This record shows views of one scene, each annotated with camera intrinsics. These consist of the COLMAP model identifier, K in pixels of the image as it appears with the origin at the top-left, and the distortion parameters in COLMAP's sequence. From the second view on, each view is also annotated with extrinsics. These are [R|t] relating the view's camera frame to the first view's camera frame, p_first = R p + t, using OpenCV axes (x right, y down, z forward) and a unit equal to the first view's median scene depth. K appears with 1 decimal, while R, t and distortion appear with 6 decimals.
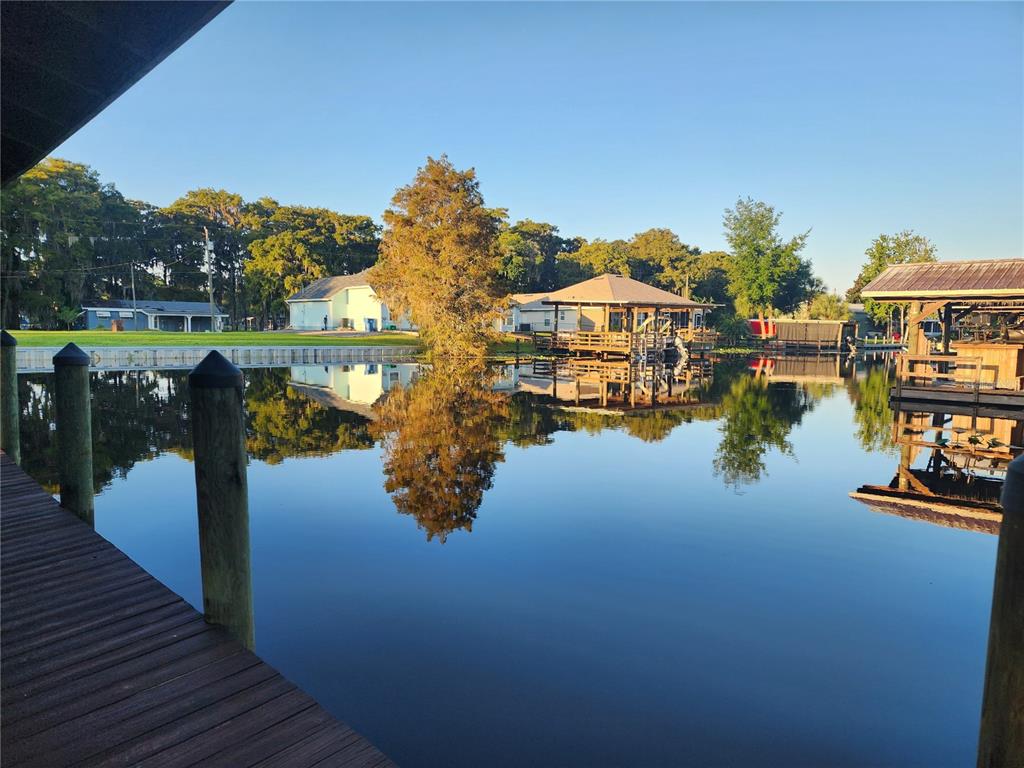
lens RADIAL K [[689.8, 0, 518.8], [0, 689.8, 395.0], [0, 0, 1]] dist [0.028177, -0.003766]
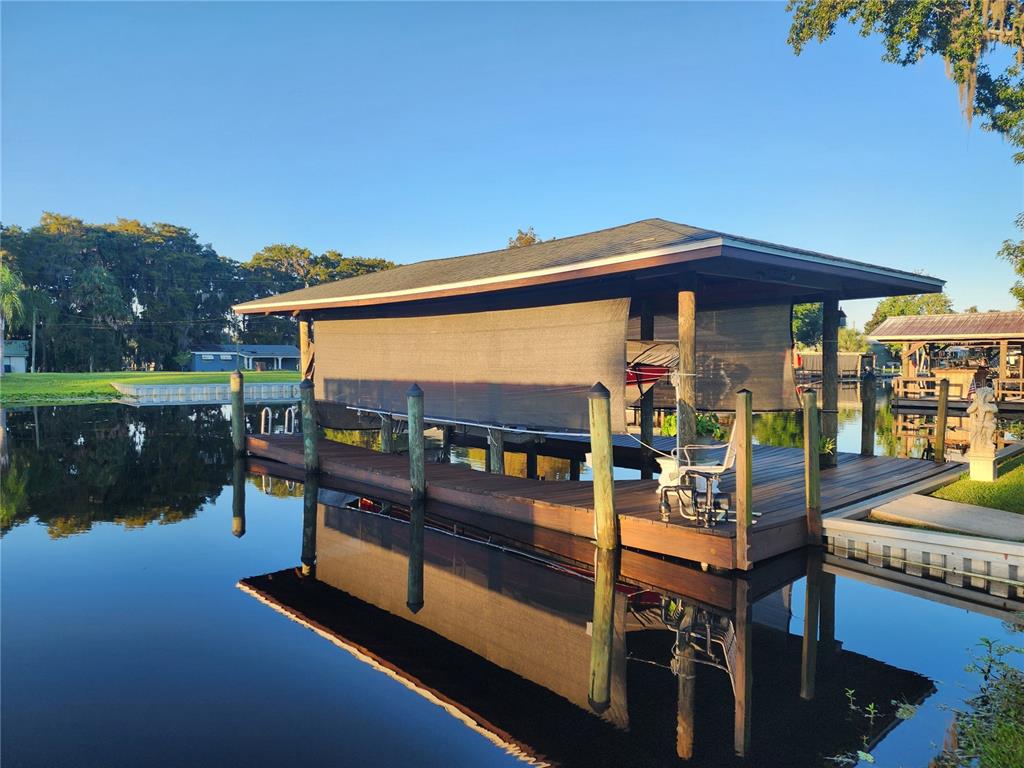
lens RADIAL K [[701.6, 0, 512.0], [0, 701.6, 384.0], [0, 0, 1]] dist [0.054957, -0.002609]
pose [[0.999551, -0.014869, -0.026027, -0.077880], [0.013089, 0.997649, -0.067268, 0.015472], [0.026966, 0.066897, 0.997395, -0.178239]]
